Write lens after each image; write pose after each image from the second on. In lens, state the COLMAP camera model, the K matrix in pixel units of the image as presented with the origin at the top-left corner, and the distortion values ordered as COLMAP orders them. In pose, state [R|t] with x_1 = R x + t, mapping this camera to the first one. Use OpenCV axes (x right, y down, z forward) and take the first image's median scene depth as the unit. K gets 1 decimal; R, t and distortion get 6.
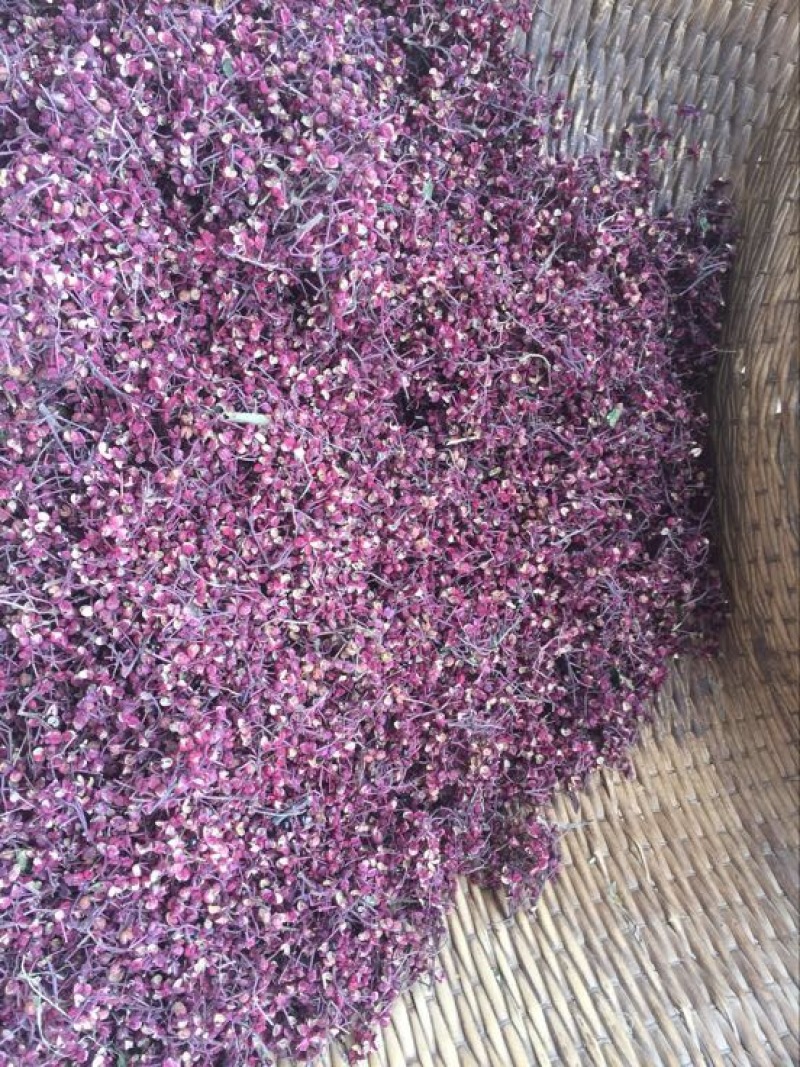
lens RADIAL K [[938.0, 0, 400.0], [0, 938.0, 533.5], [0, 0, 1]] dist [0.095970, -0.148619]
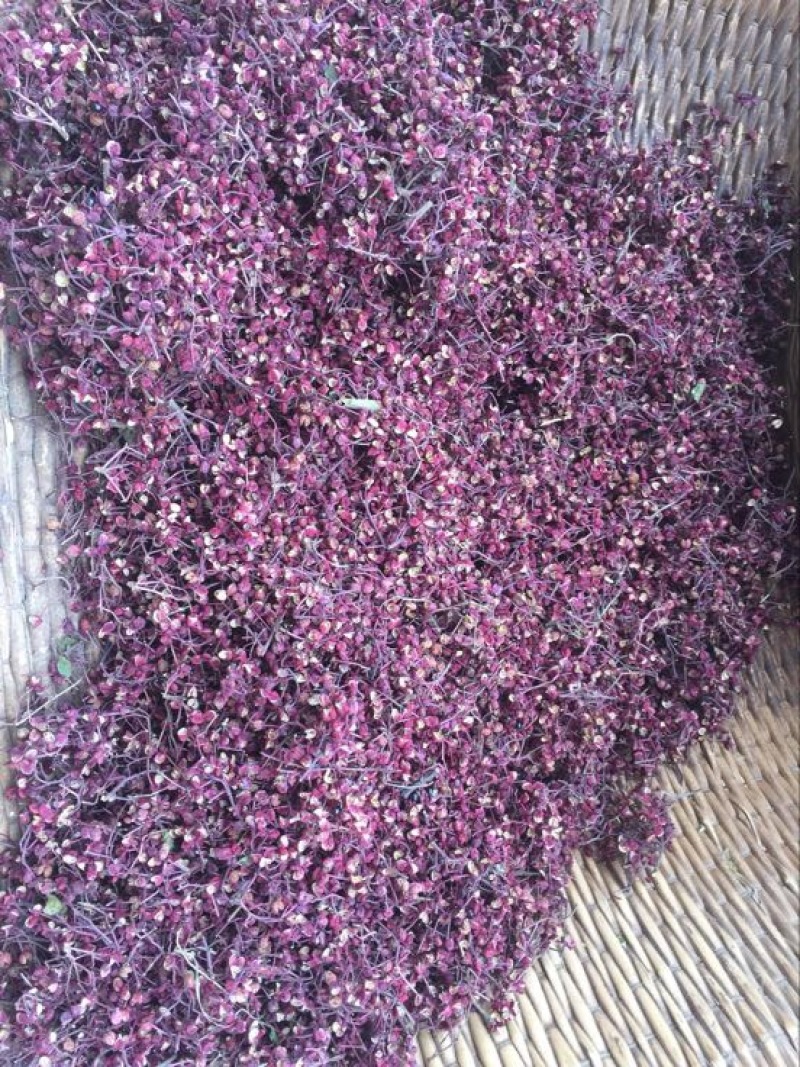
lens RADIAL K [[938.0, 0, 400.0], [0, 938.0, 533.5], [0, 0, 1]] dist [0.095970, -0.148619]
pose [[0.998455, -0.053934, -0.013361, -0.106768], [0.053496, 0.998079, -0.031246, 0.052686], [0.015020, 0.030483, 0.999422, -0.034753]]
